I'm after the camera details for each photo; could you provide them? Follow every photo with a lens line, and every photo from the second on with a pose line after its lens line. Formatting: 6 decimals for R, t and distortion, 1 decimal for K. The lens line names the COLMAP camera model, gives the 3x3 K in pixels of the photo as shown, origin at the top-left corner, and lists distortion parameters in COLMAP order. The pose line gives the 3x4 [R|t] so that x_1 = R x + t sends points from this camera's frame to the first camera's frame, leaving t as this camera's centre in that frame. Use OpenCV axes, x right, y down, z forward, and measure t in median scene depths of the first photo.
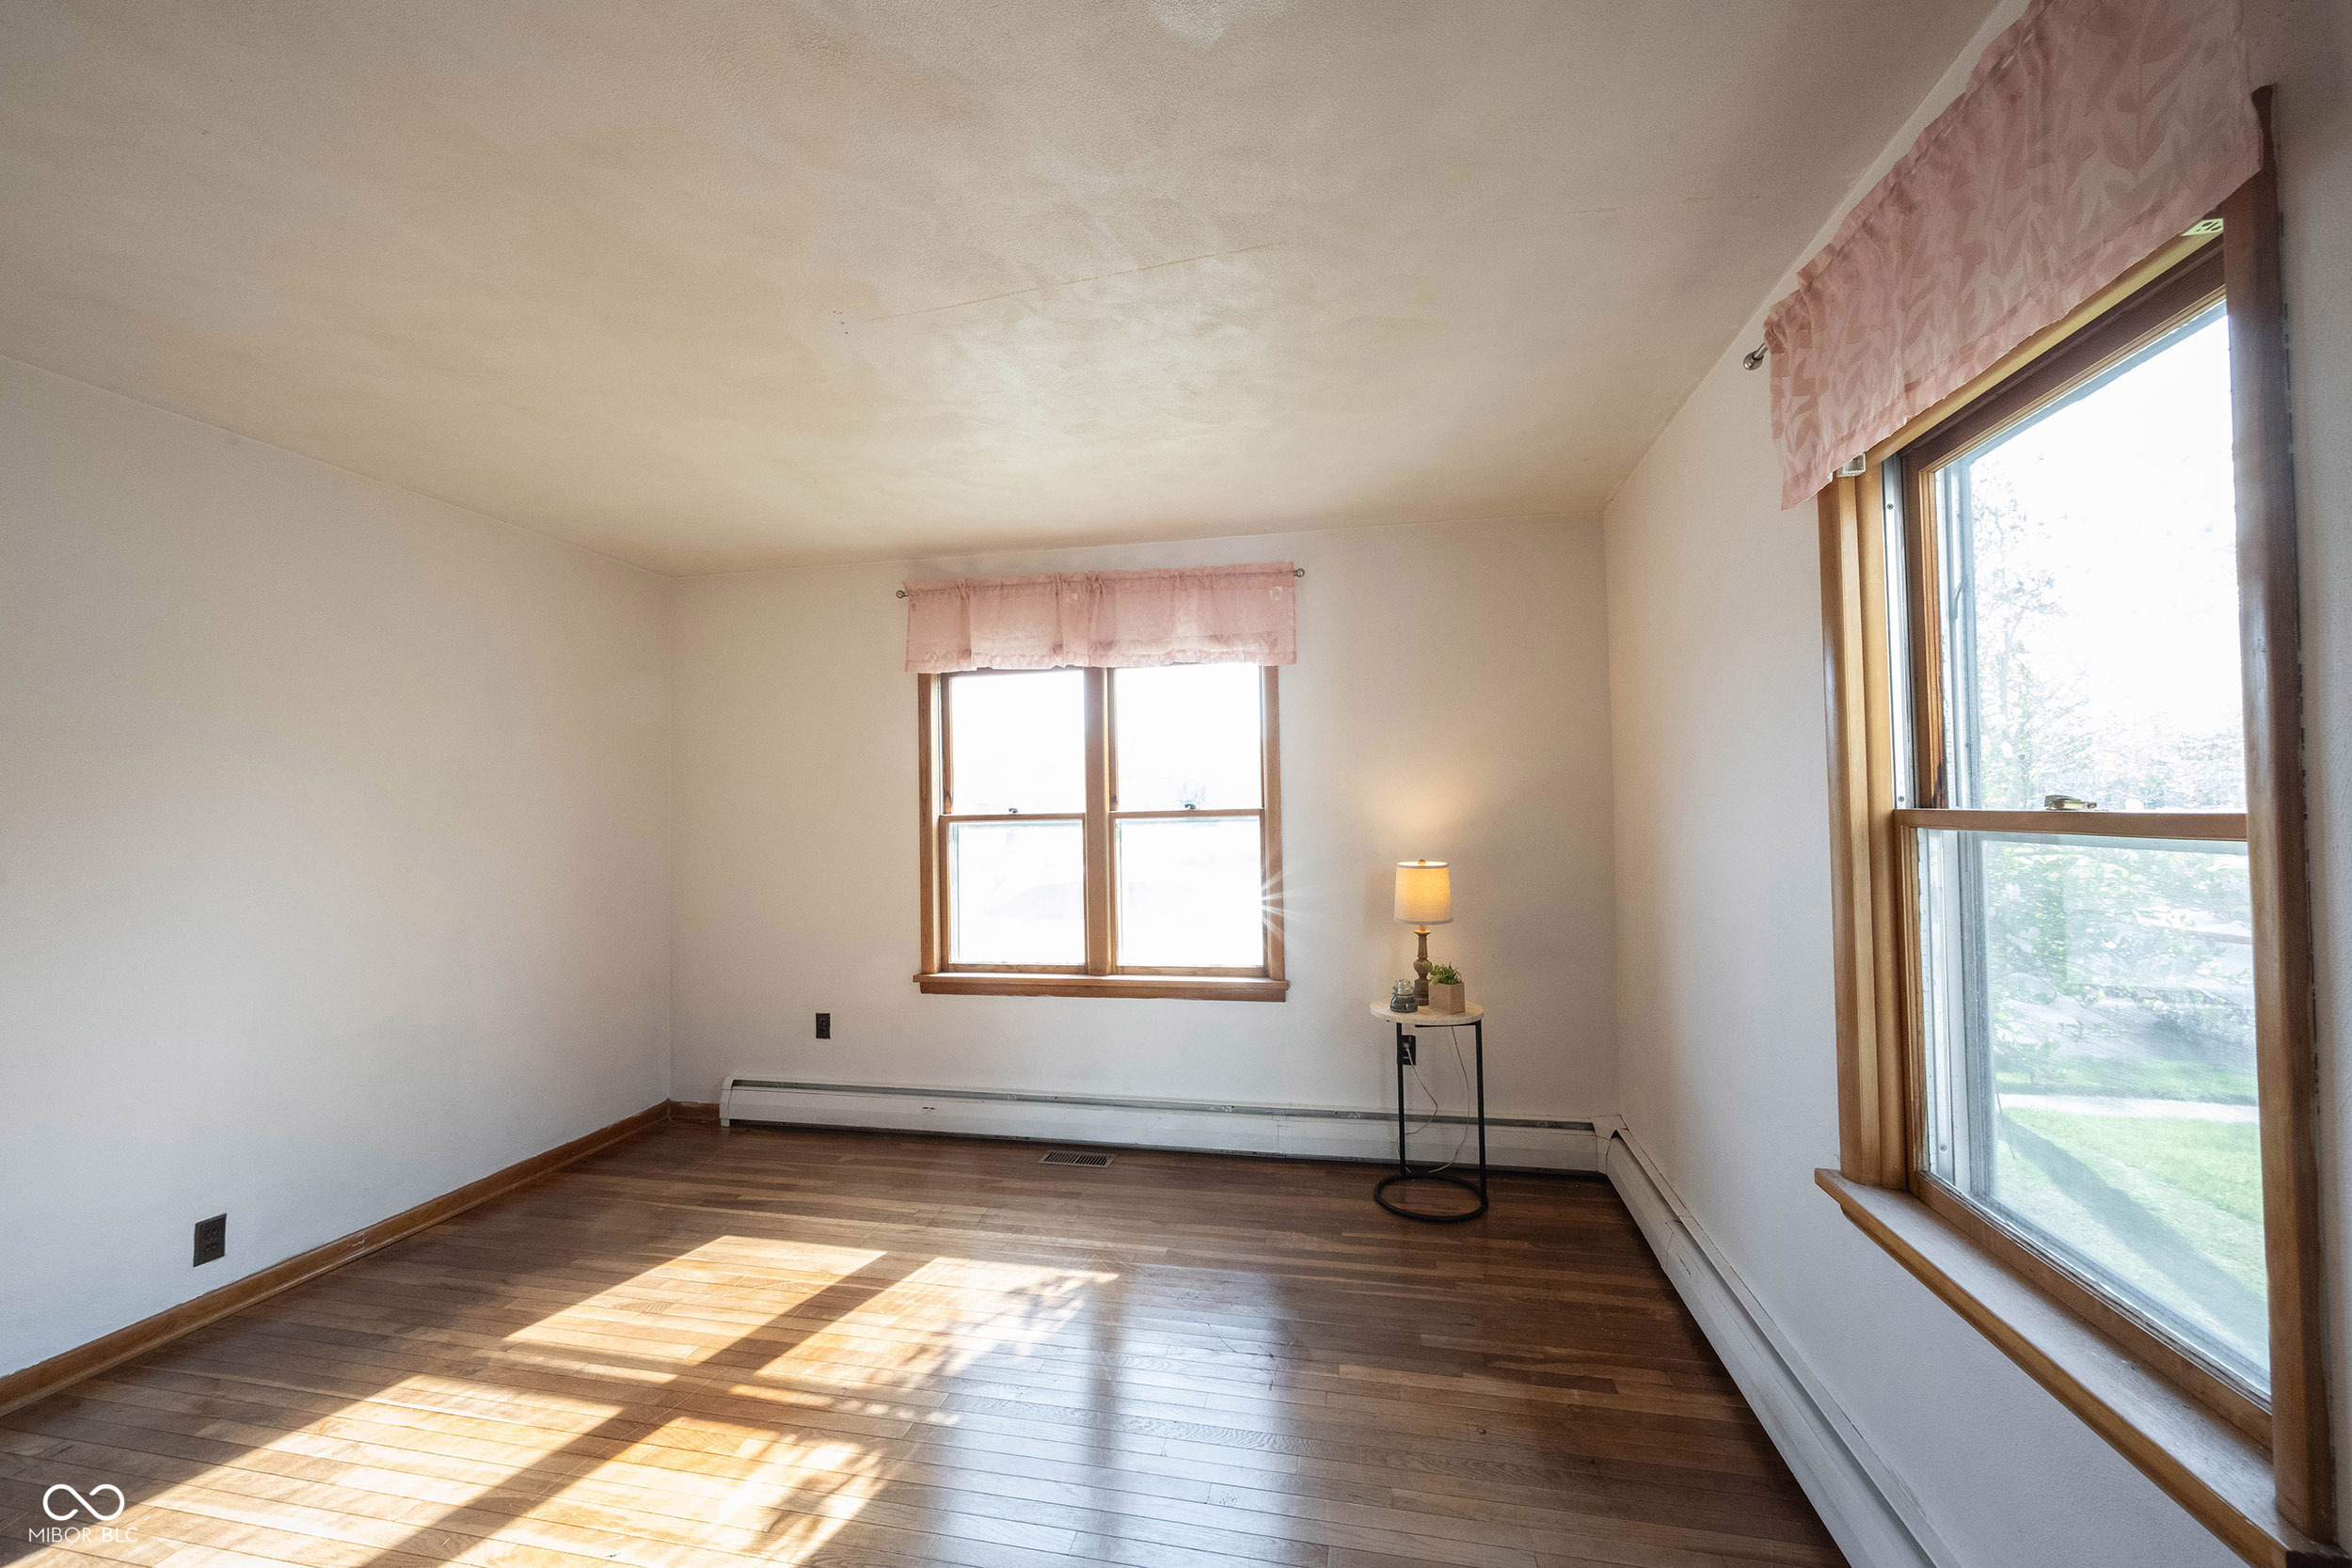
lens RADIAL K [[941.0, 0, 1184.9], [0, 941.0, 783.4], [0, 0, 1]] dist [-0.002078, 0.000780]
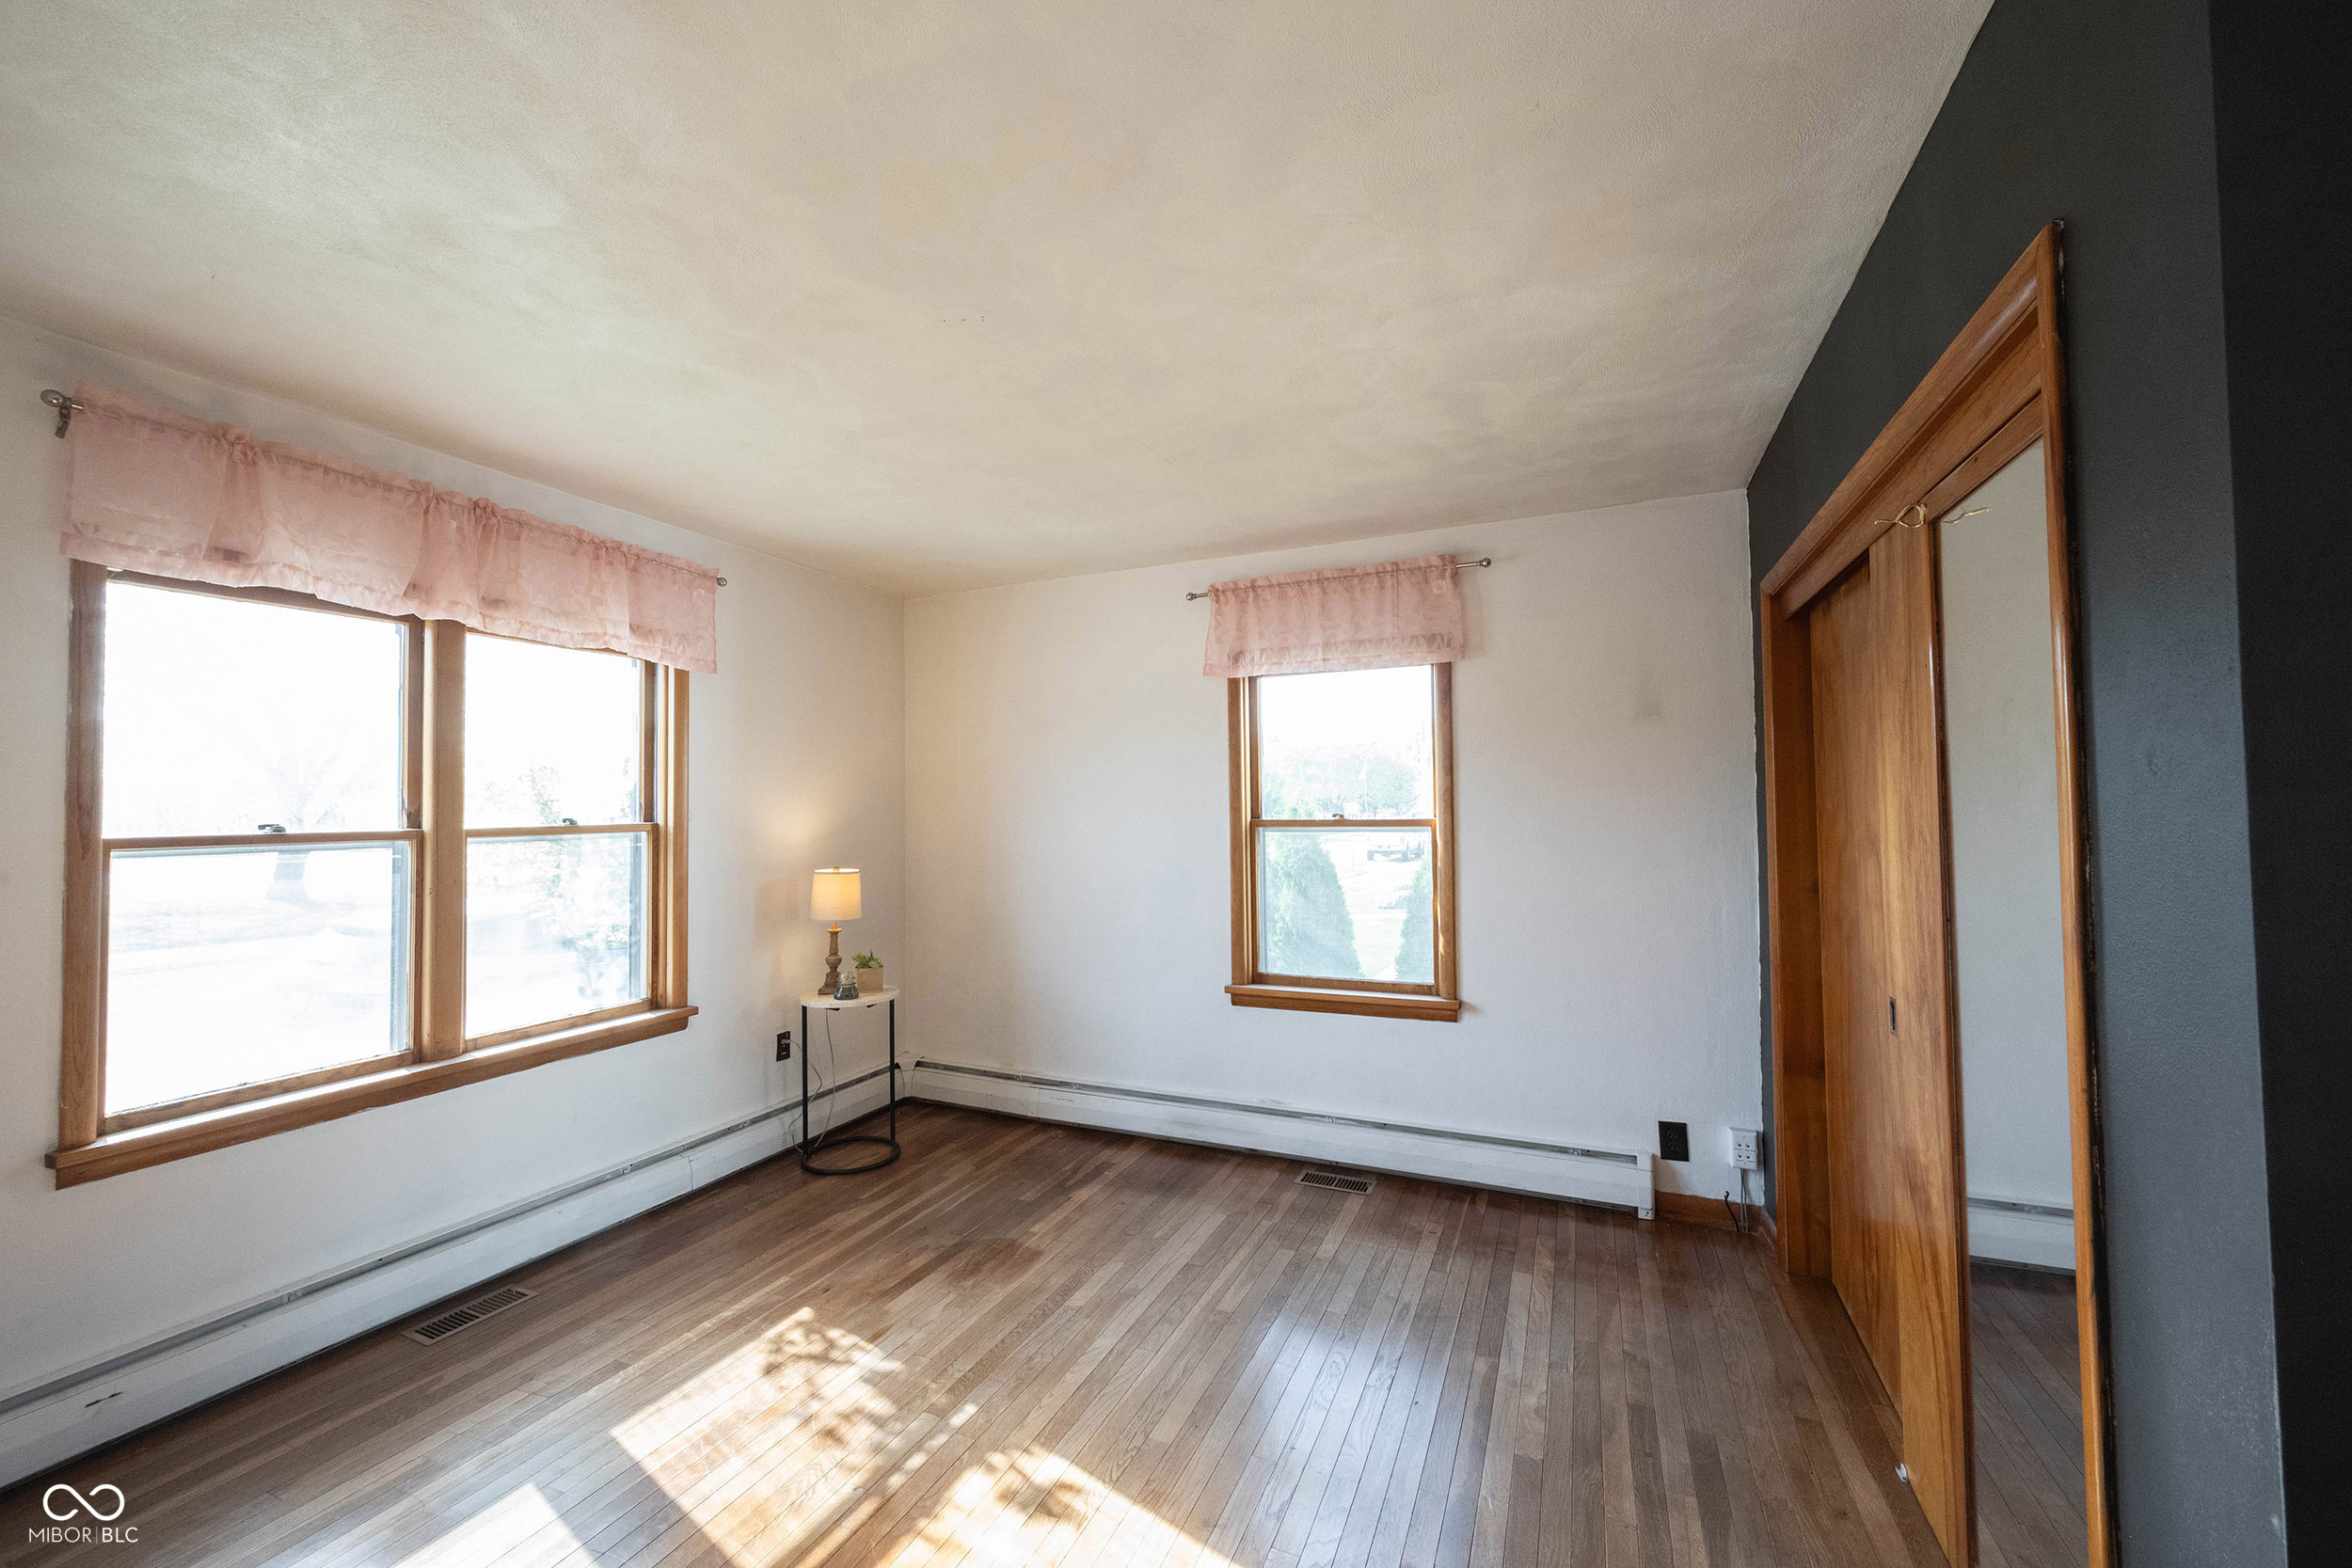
lens RADIAL K [[941.0, 0, 1180.4], [0, 941.0, 782.6], [0, 0, 1]] dist [-0.002078, 0.000780]
pose [[0.189121, 0.040773, 0.981107, -0.787206], [-0.020744, 0.999080, -0.037522, 0.011986], [-0.981735, -0.013256, 0.189793, 0.365982]]
